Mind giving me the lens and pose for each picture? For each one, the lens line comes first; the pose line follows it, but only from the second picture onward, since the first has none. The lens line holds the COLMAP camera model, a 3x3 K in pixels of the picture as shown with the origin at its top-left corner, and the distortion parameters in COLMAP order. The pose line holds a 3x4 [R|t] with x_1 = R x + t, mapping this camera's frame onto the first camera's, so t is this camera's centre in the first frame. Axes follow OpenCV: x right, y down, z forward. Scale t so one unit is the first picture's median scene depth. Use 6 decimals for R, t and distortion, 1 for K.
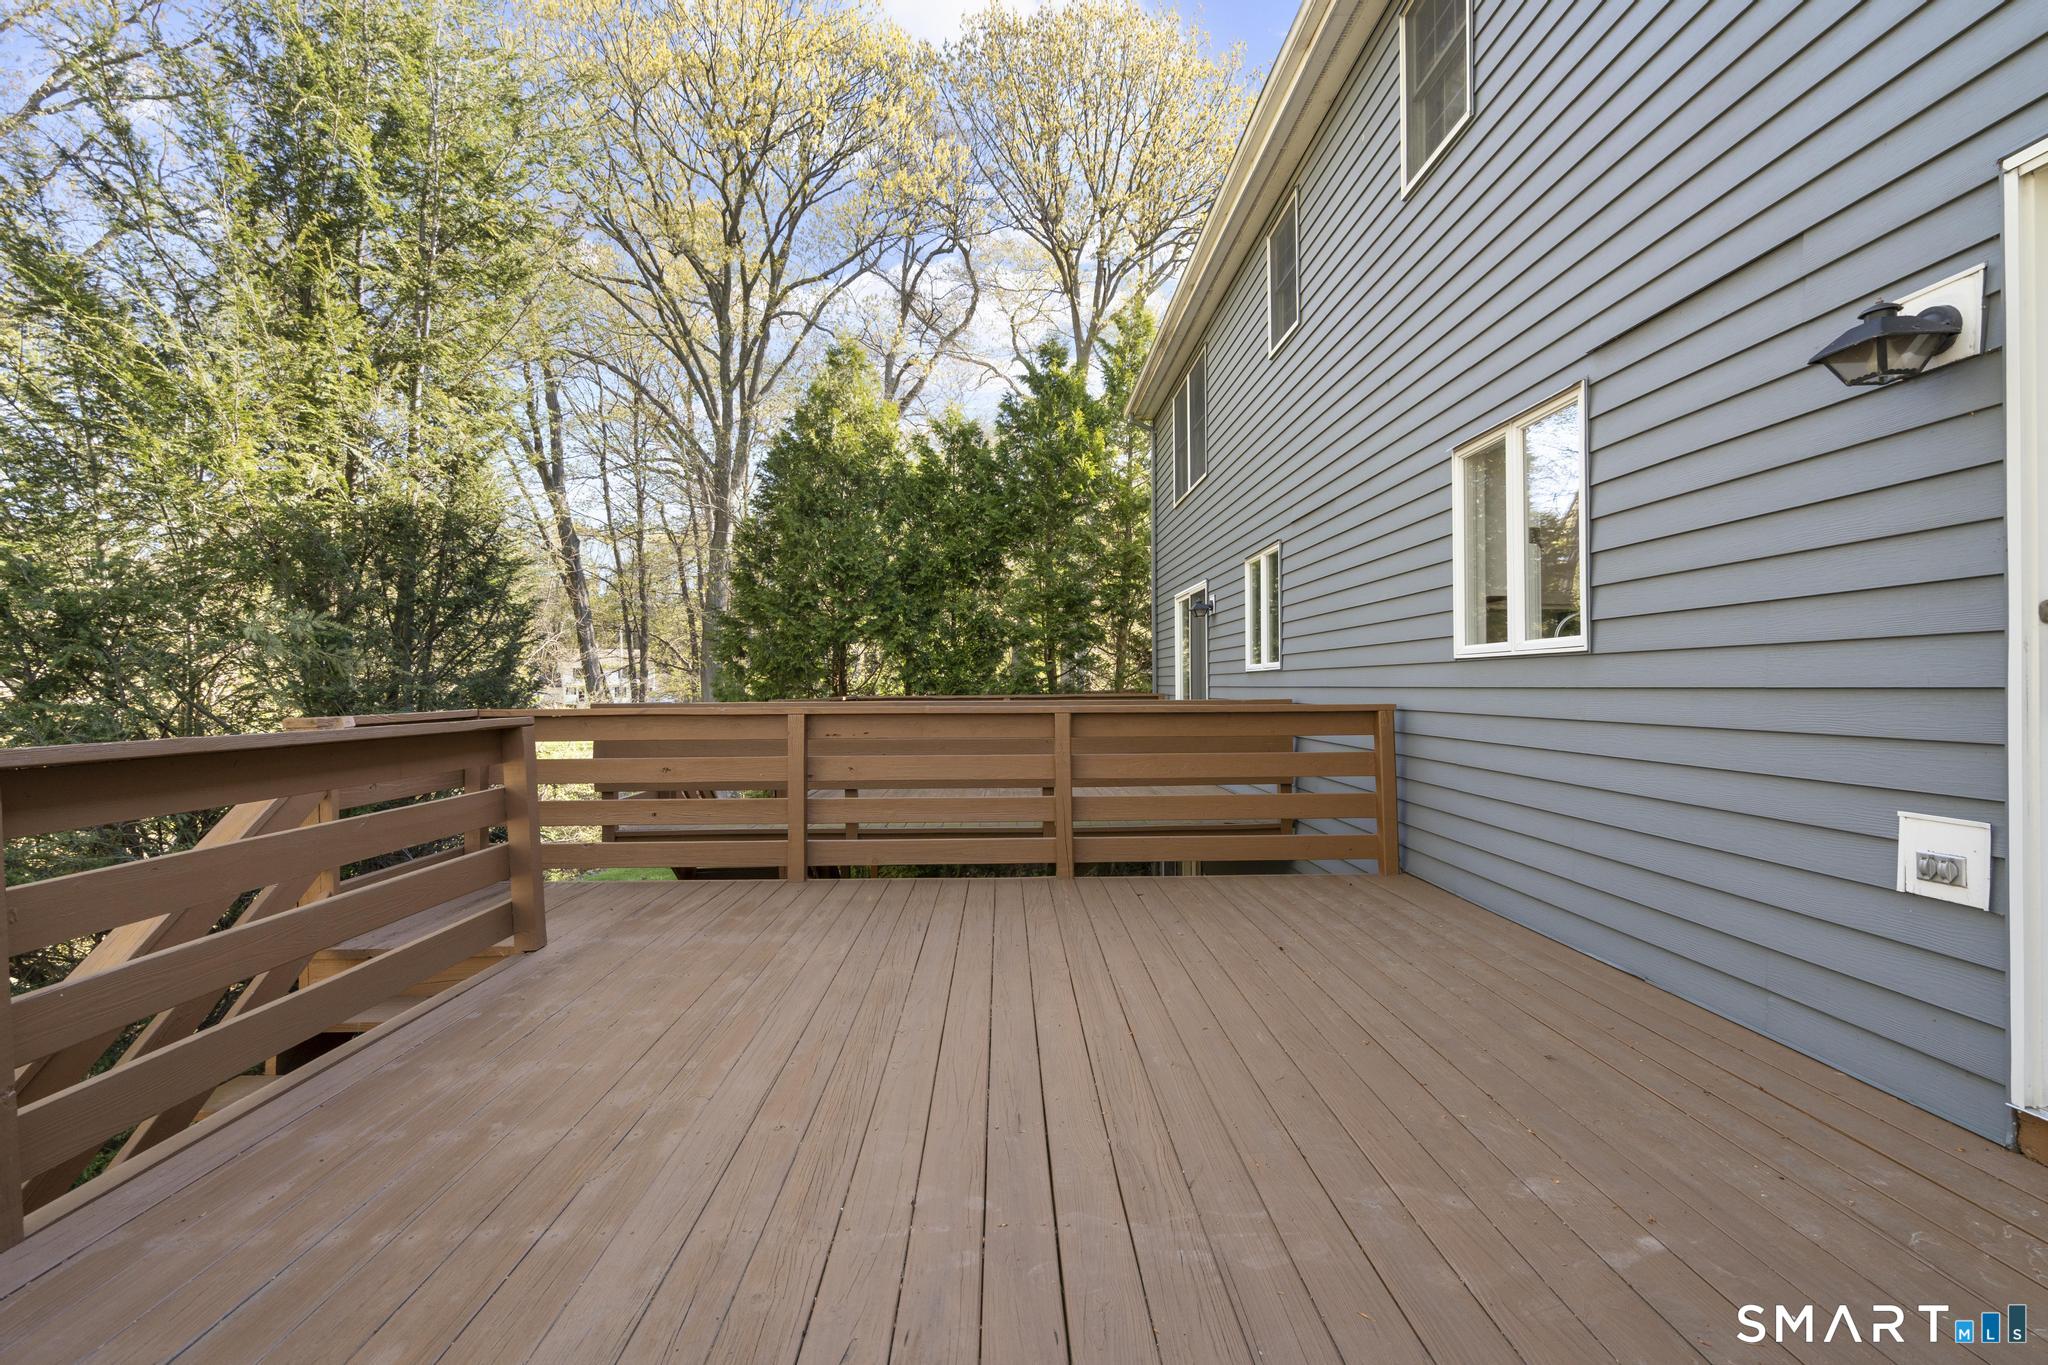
lens RADIAL K [[917.5, 0, 1022.4], [0, 917.5, 686.2], [0, 0, 1]] dist [-0.009882, 0.005465]
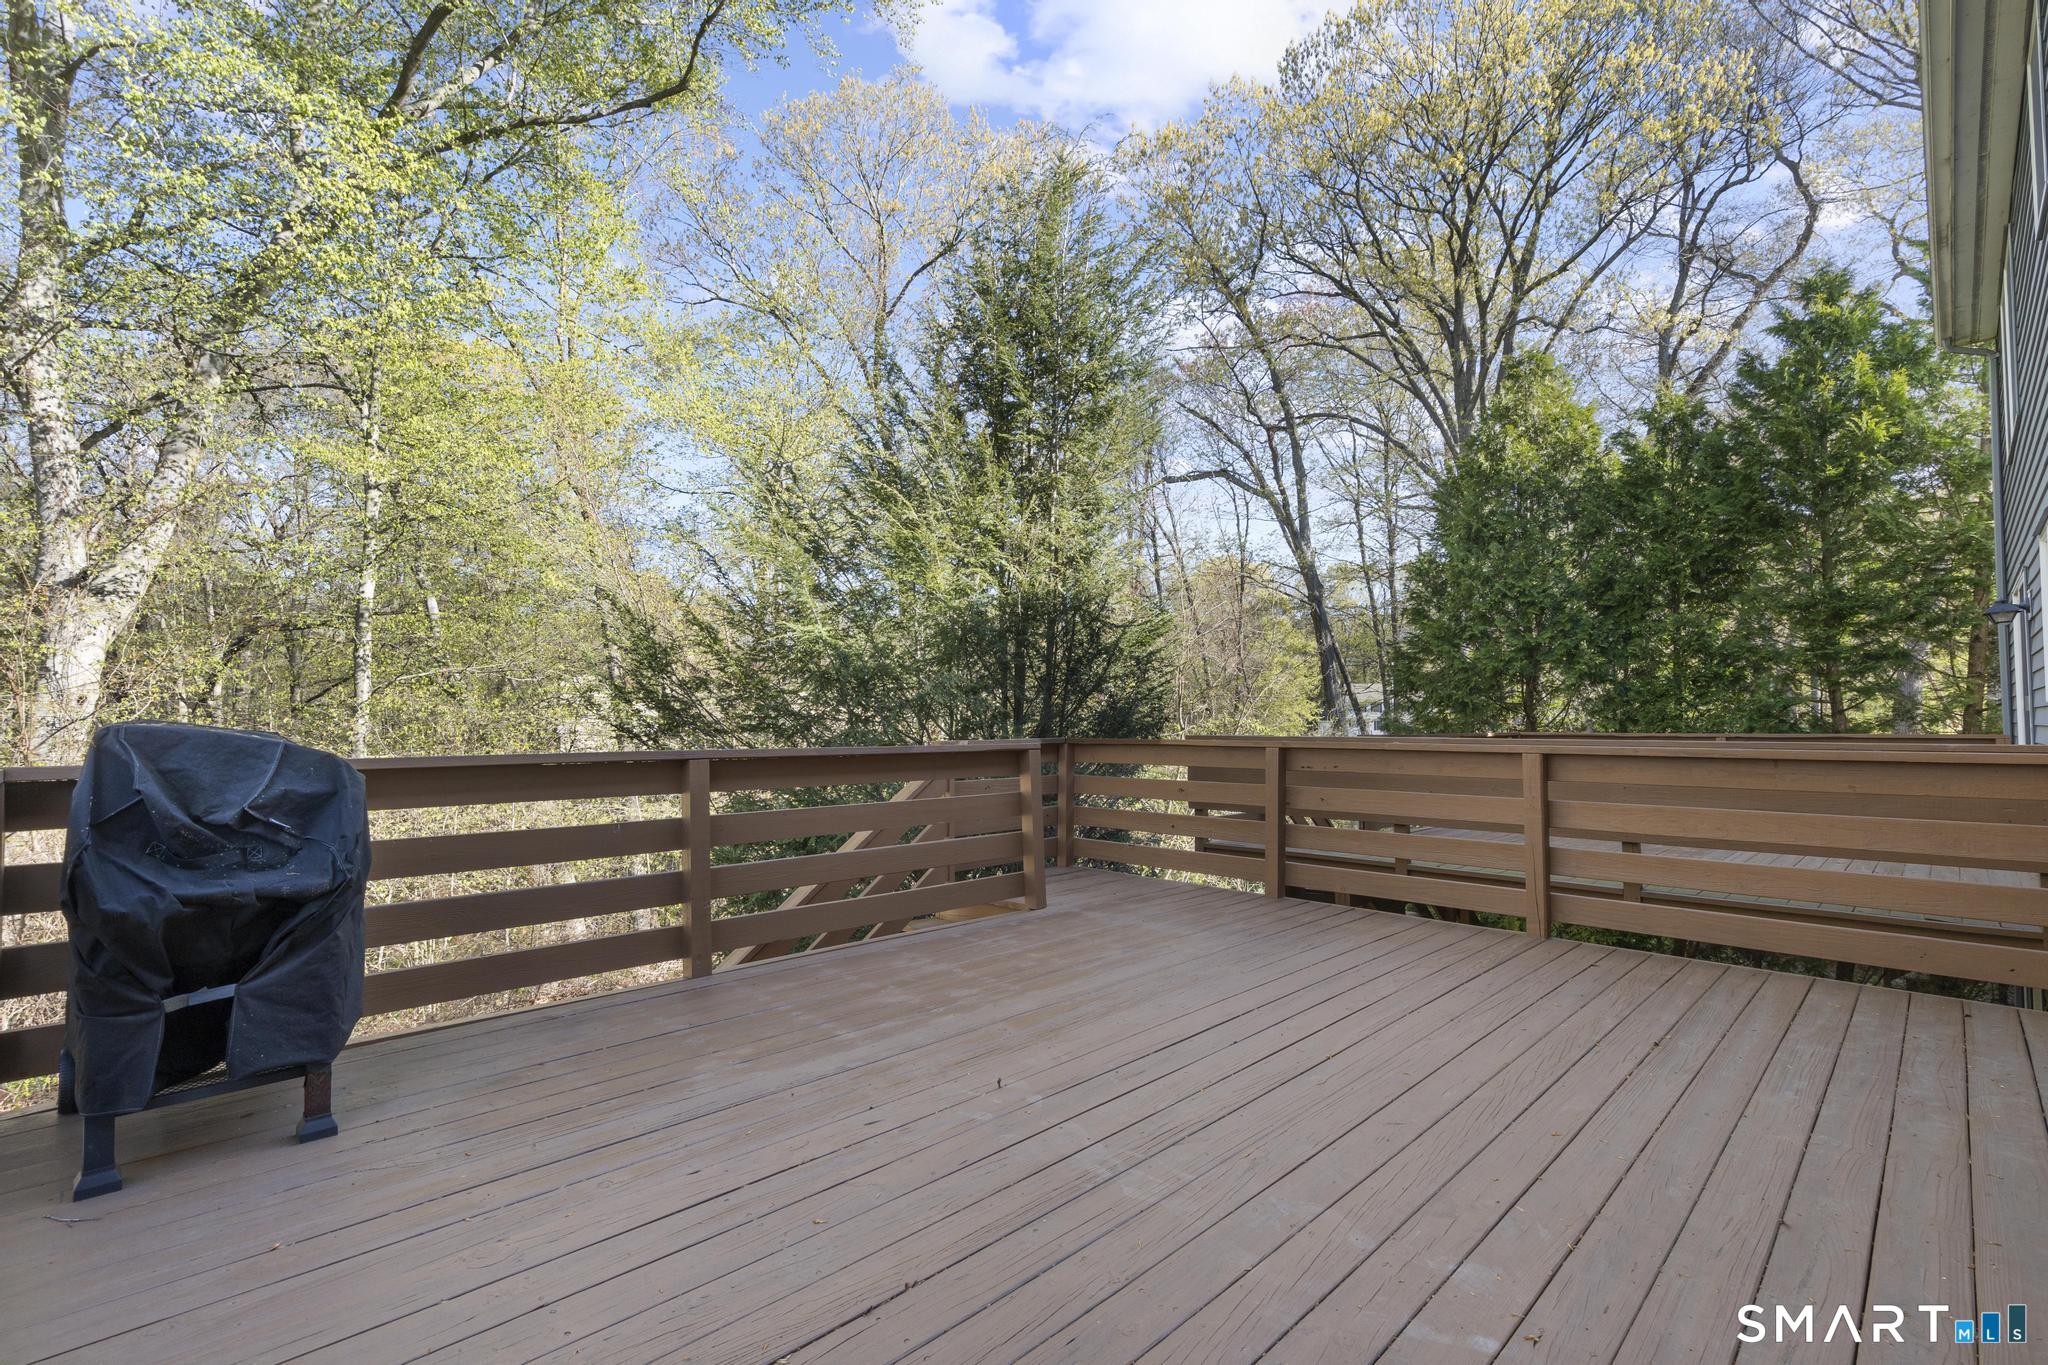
lens RADIAL K [[917.5, 0, 1022.4], [0, 917.5, 686.2], [0, 0, 1]] dist [-0.009882, 0.005465]
pose [[0.685693, -0.022627, -0.727539, 0.263132], [-0.004420, 0.999369, -0.035247, -0.002210], [0.727877, 0.027385, 0.685160, 0.006166]]
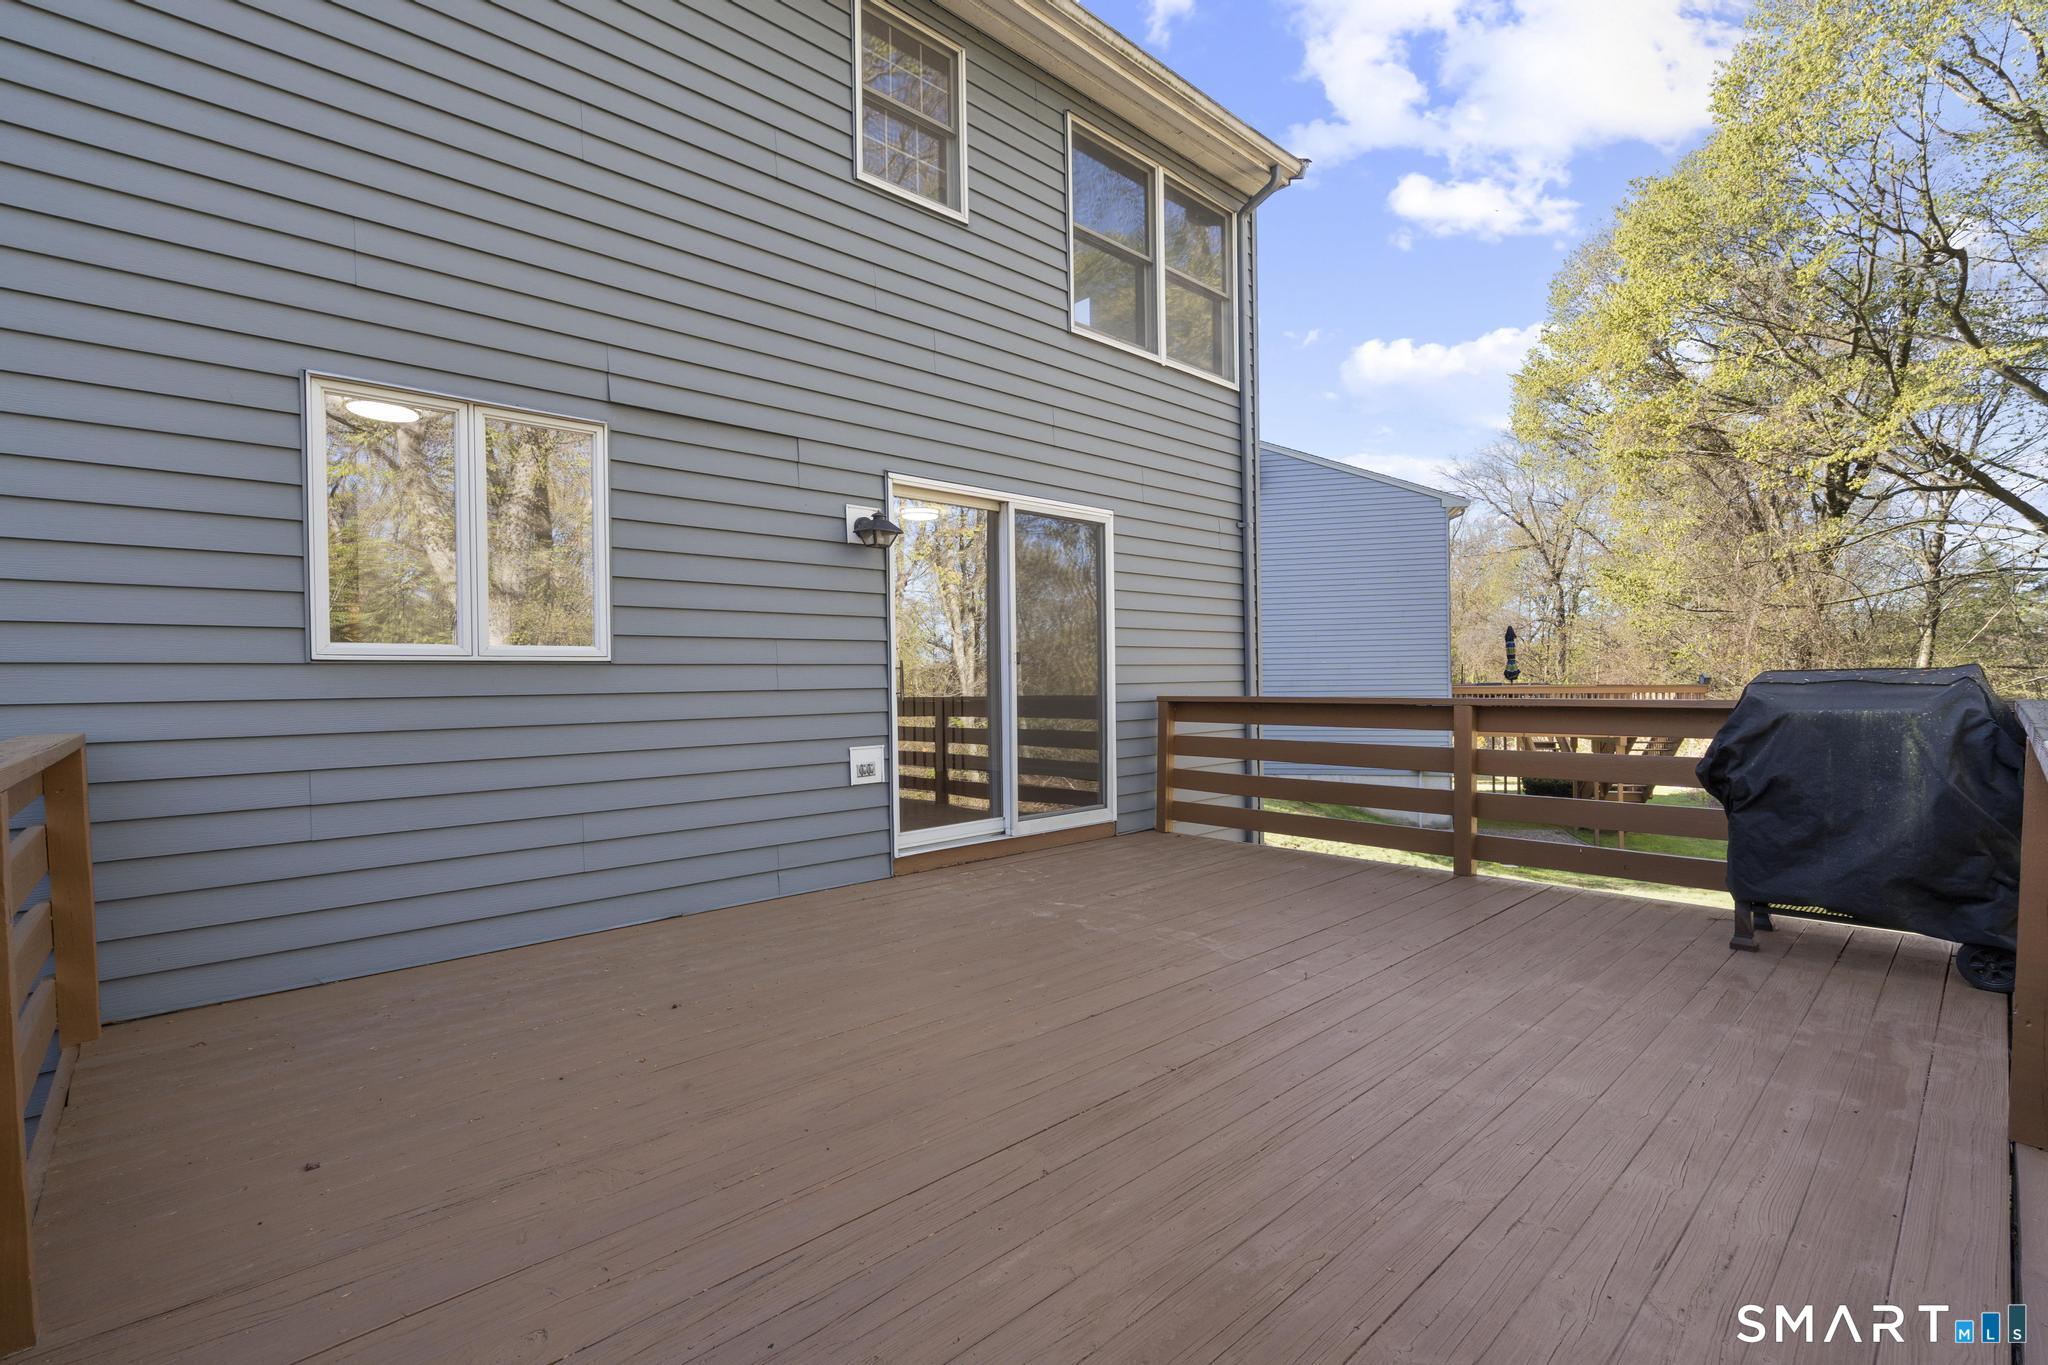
lens RADIAL K [[917.5, 0, 1022.4], [0, 917.5, 686.2], [0, 0, 1]] dist [-0.009882, 0.005465]
pose [[-0.663752, 0.012417, 0.747850, -0.292049], [0.019316, 0.999813, 0.000544, 0.000794], [-0.747703, 0.014807, -0.663868, 0.695978]]
